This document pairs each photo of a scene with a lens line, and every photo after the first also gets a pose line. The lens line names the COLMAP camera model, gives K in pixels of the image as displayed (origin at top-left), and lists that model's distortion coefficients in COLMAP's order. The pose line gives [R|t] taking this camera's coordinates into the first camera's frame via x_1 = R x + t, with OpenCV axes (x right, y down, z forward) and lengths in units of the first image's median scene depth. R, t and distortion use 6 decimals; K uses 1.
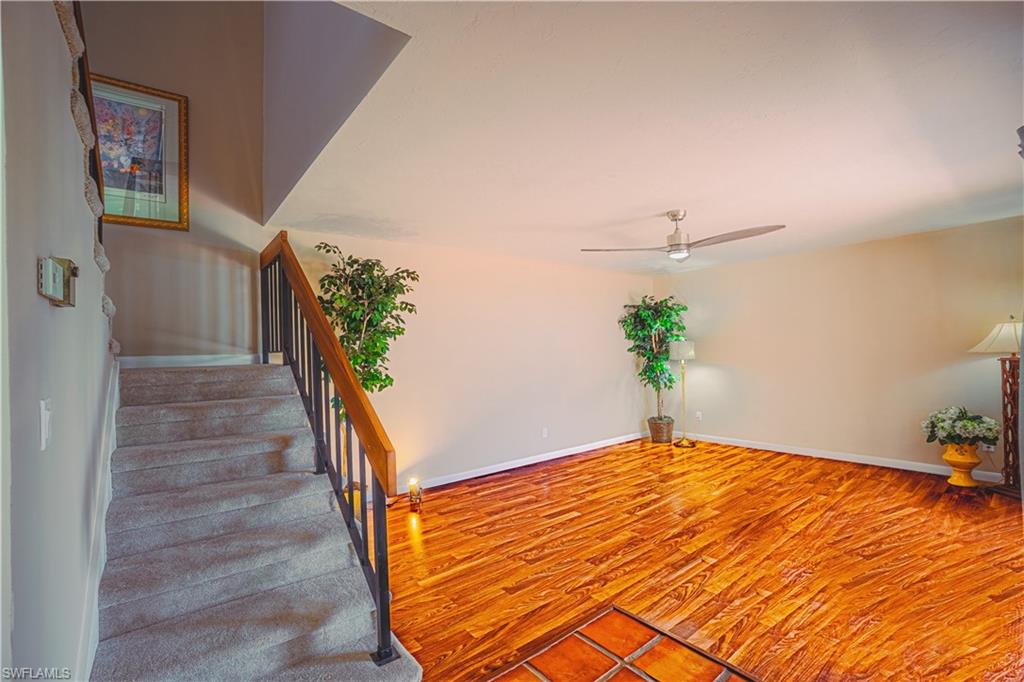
lens RADIAL K [[447.1, 0, 508.0], [0, 447.1, 344.6], [0, 0, 1]] dist [-0.062584, 0.019458]
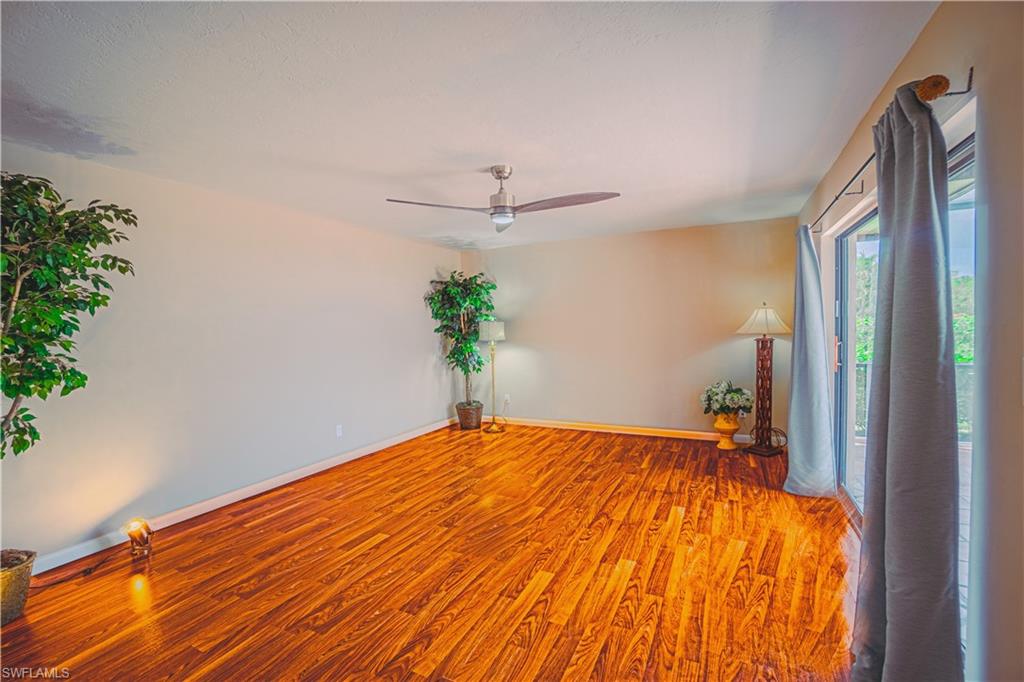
lens RADIAL K [[447.1, 0, 508.0], [0, 447.1, 344.6], [0, 0, 1]] dist [-0.062584, 0.019458]
pose [[0.901695, -0.011036, 0.432231, 0.017519], [-0.007815, 0.999095, 0.041812, 0.002837], [-0.432301, -0.041080, 0.900793, 0.186155]]
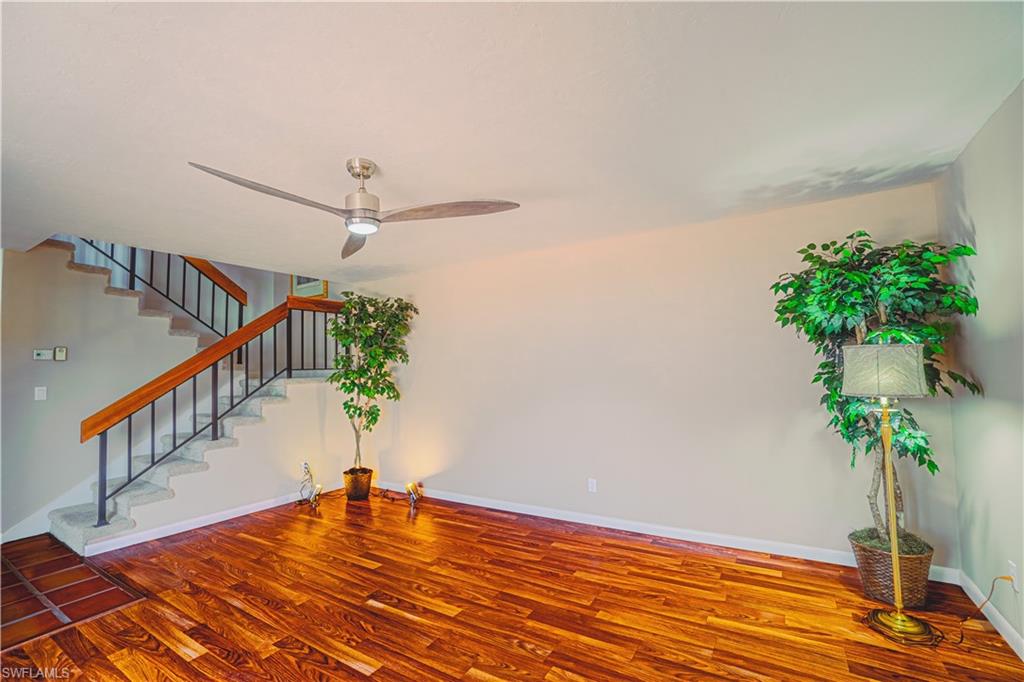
lens RADIAL K [[447.1, 0, 508.0], [0, 447.1, 344.6], [0, 0, 1]] dist [-0.062584, 0.019458]
pose [[0.350241, -0.034608, -0.936020, 0.939137], [0.022267, 0.999342, -0.028617, -0.006204], [0.936395, -0.010820, 0.350781, 0.864981]]
